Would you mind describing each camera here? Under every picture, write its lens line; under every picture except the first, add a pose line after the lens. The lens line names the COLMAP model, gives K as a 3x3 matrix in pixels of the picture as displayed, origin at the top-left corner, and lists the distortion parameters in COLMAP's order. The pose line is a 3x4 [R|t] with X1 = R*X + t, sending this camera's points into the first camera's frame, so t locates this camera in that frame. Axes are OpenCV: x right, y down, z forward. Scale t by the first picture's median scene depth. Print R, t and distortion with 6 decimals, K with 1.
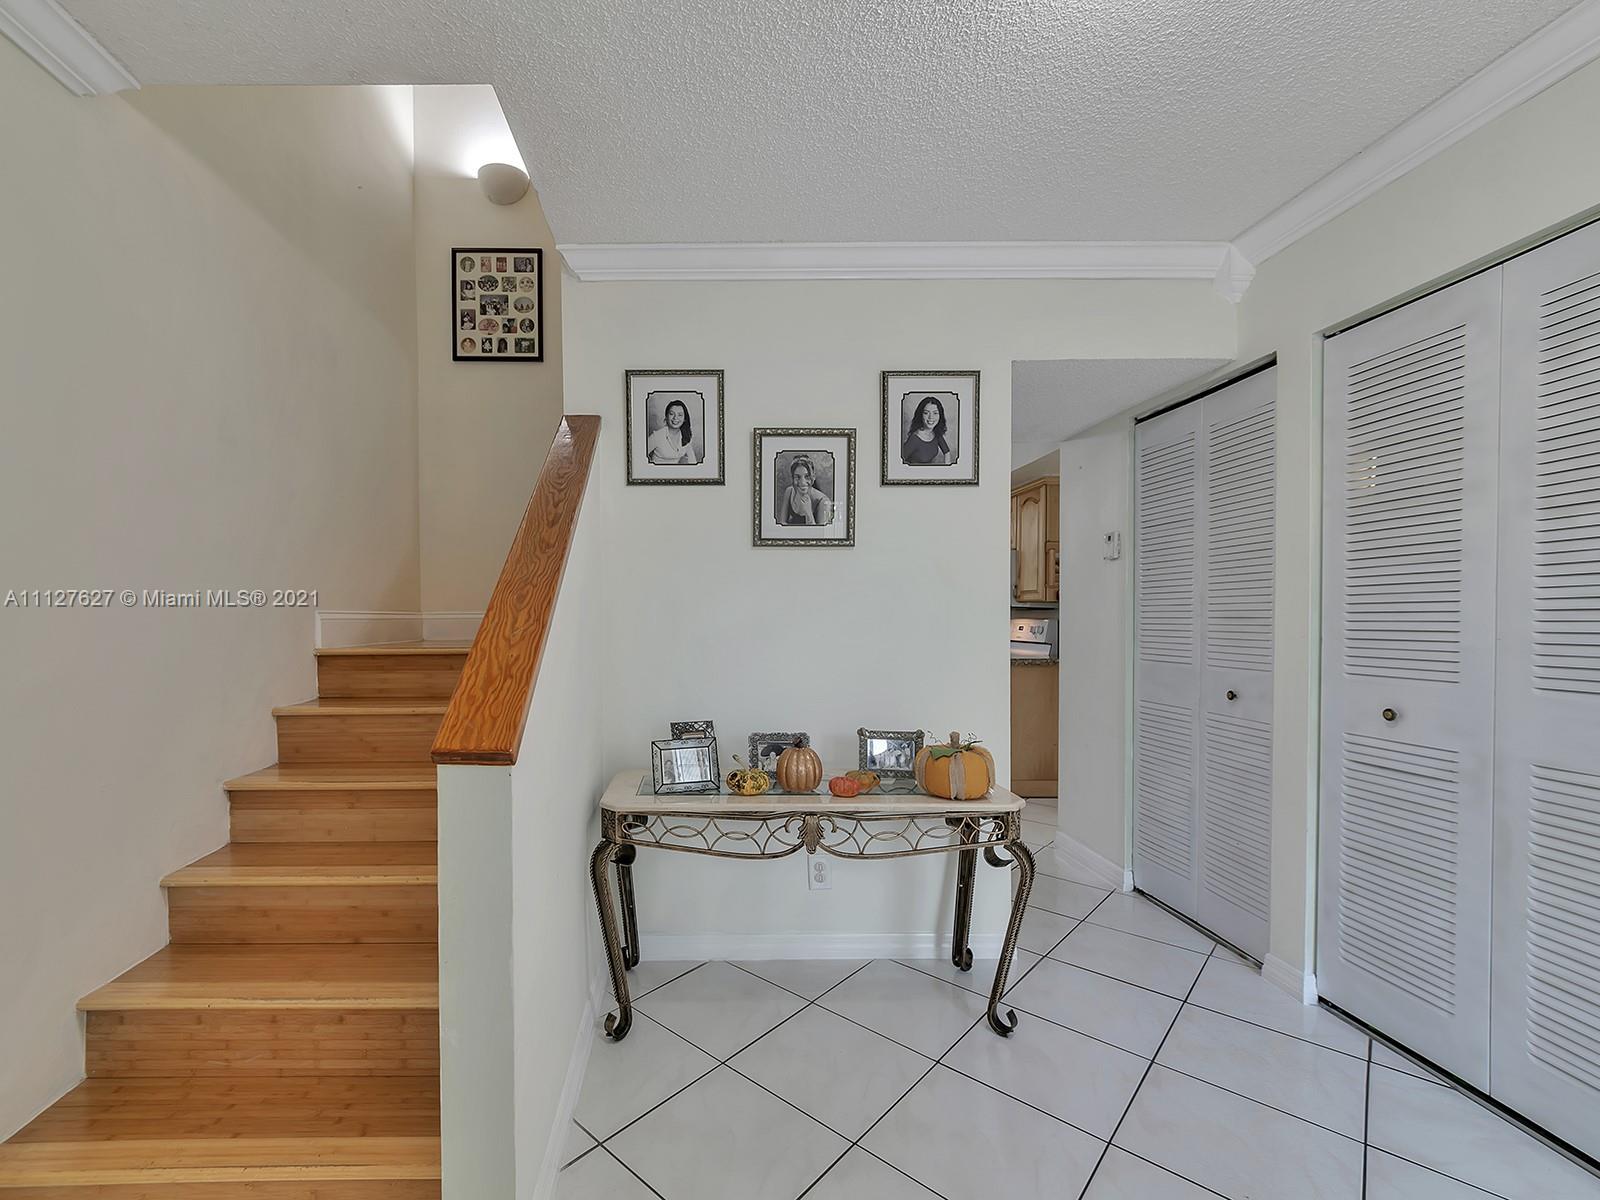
lens RADIAL K [[667.0, 0, 799.9], [0, 667.0, 627.4], [0, 0, 1]] dist [0.003303, -0.000261]
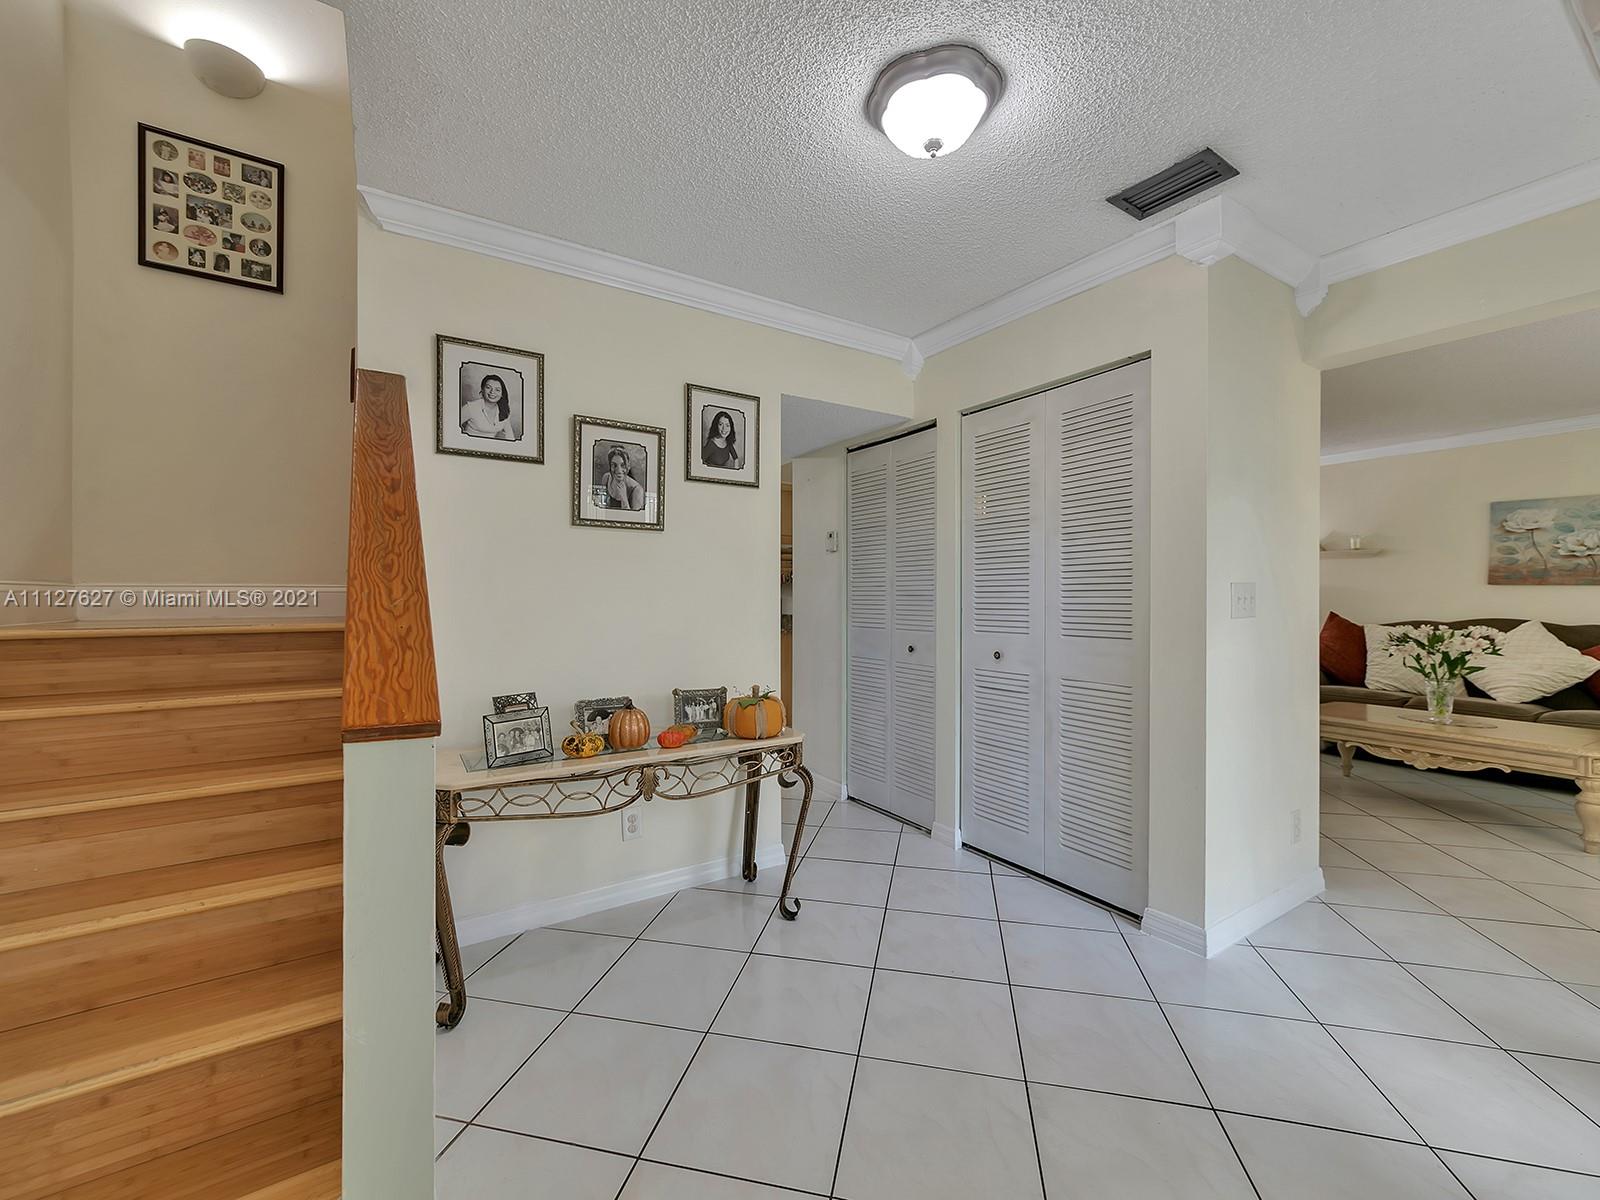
lens RADIAL K [[637.3, 0, 800.0], [0, 637.3, 600.0], [0, 0, 1]] dist [-0.001112, 0.000440]
pose [[0.849731, 0.001898, 0.527214, -0.297807], [0.006924, 0.999867, -0.014760, 0.014857], [-0.527172, 0.016193, 0.849605, -0.050397]]
